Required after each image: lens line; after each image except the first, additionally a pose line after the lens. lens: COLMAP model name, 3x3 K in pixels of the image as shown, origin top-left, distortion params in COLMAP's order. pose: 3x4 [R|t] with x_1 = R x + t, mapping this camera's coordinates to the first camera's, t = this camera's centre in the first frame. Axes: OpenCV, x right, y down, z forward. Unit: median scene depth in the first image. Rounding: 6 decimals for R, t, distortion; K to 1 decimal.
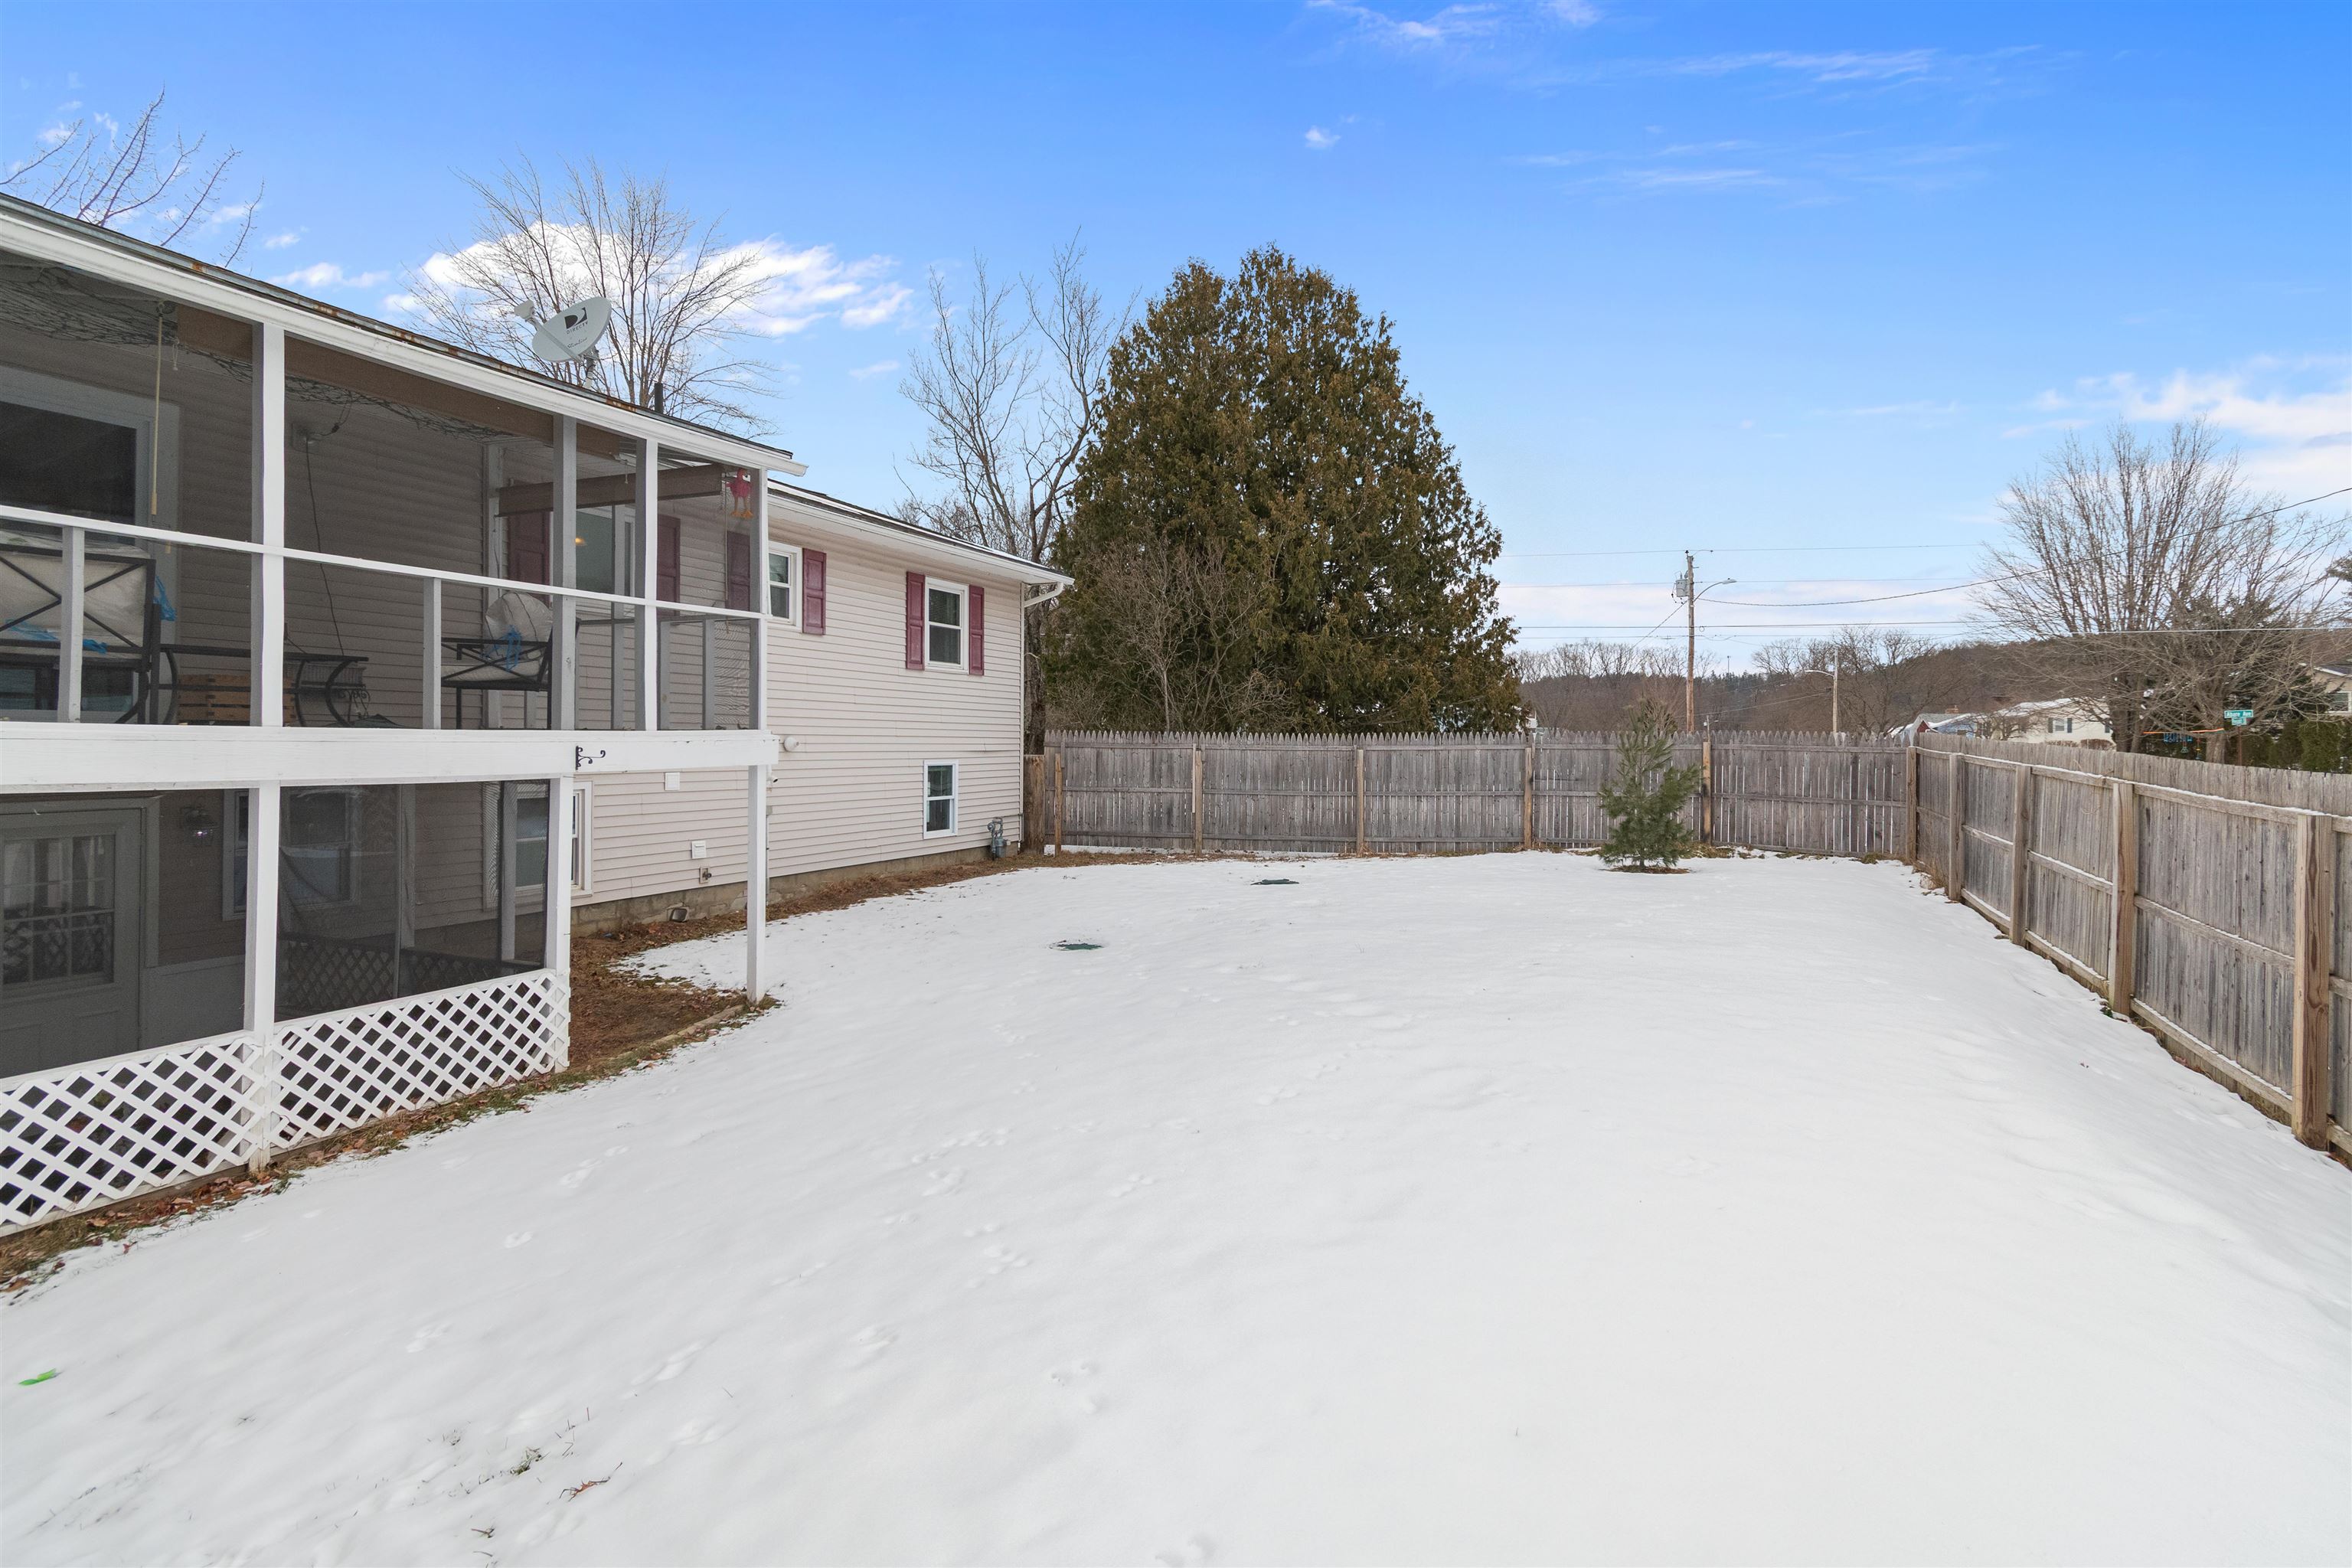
lens RADIAL K [[1119.6, 0, 1216.7], [0, 1119.6, 746.4], [0, 0, 1]] dist [0.002414, -0.001399]
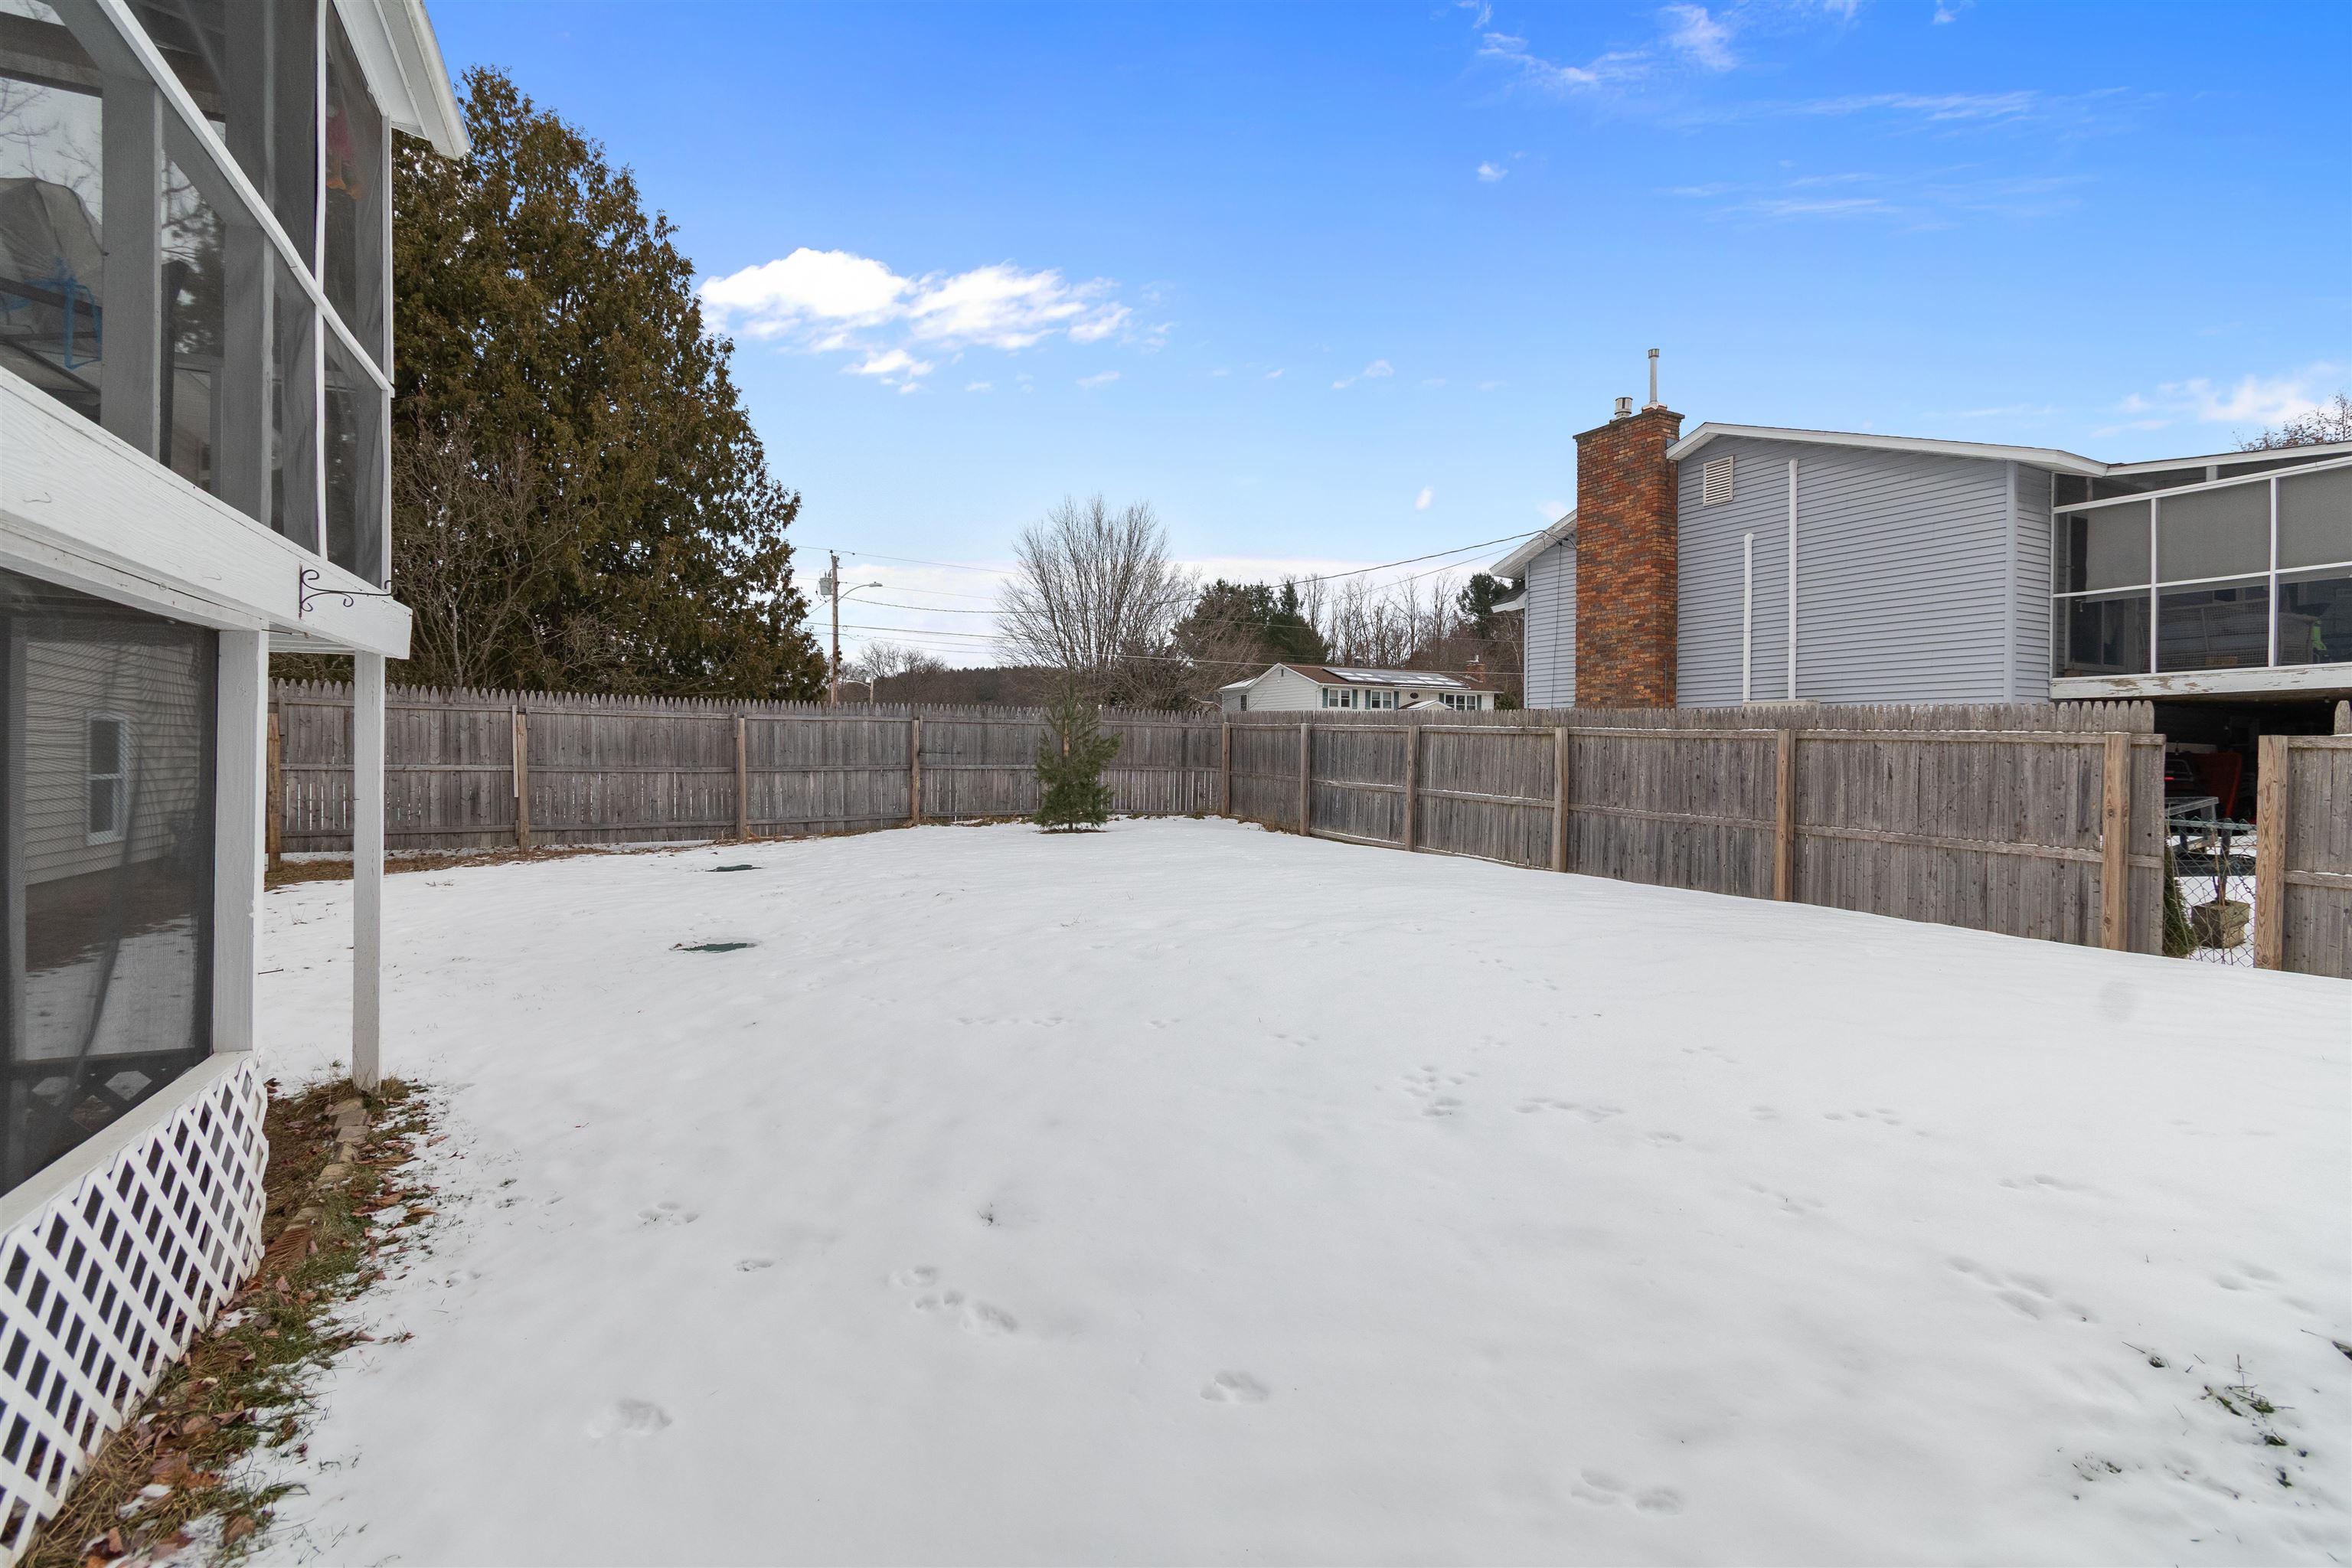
lens RADIAL K [[1119.6, 0, 1175.9], [0, 1119.6, 776.6], [0, 0, 1]] dist [0.002414, -0.001399]
pose [[0.667739, -0.010589, 0.744320, -0.288564], [-0.001357, 0.999880, 0.015443, 0.034016], [-0.744395, -0.011322, 0.667644, 0.176843]]
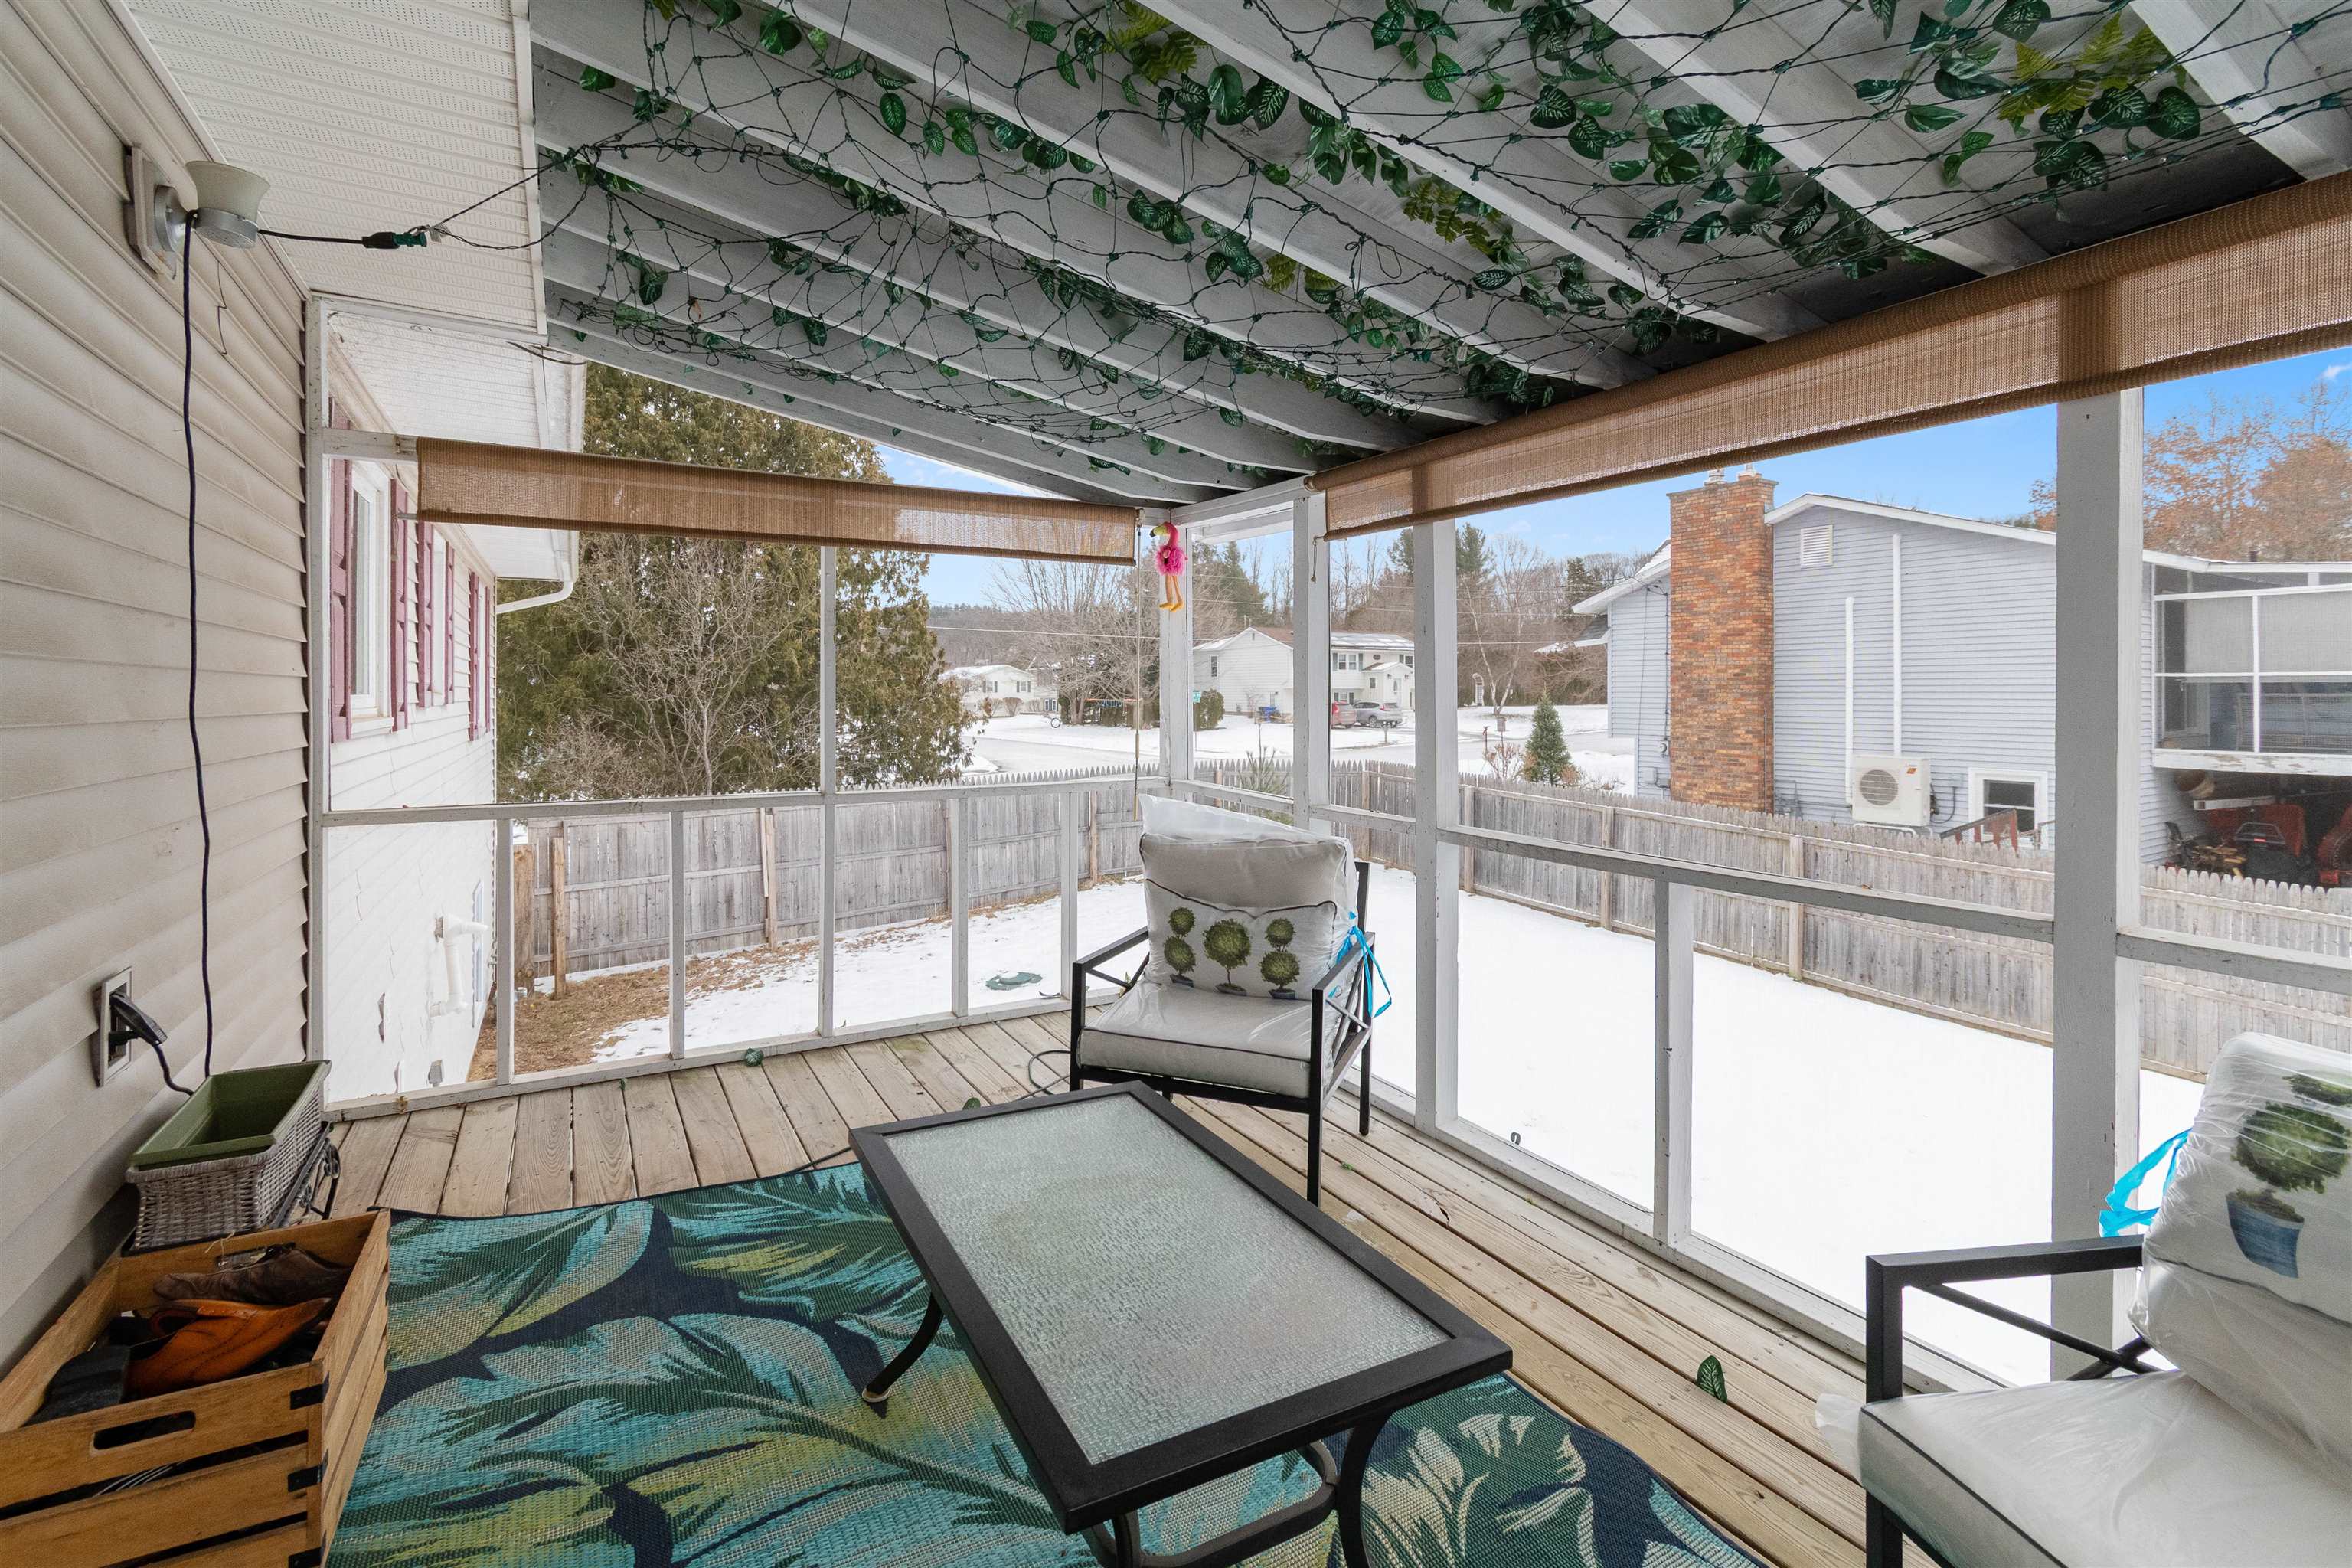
lens RADIAL K [[1069.3, 0, 1159.1], [0, 1069.3, 701.6], [0, 0, 1]] dist [0.003074, -0.001598]
pose [[0.621544, -0.014349, 0.783248, -0.433166], [0.008433, 0.999897, 0.011625, -0.082145], [-0.783334, -0.000621, 0.621601, 0.341583]]
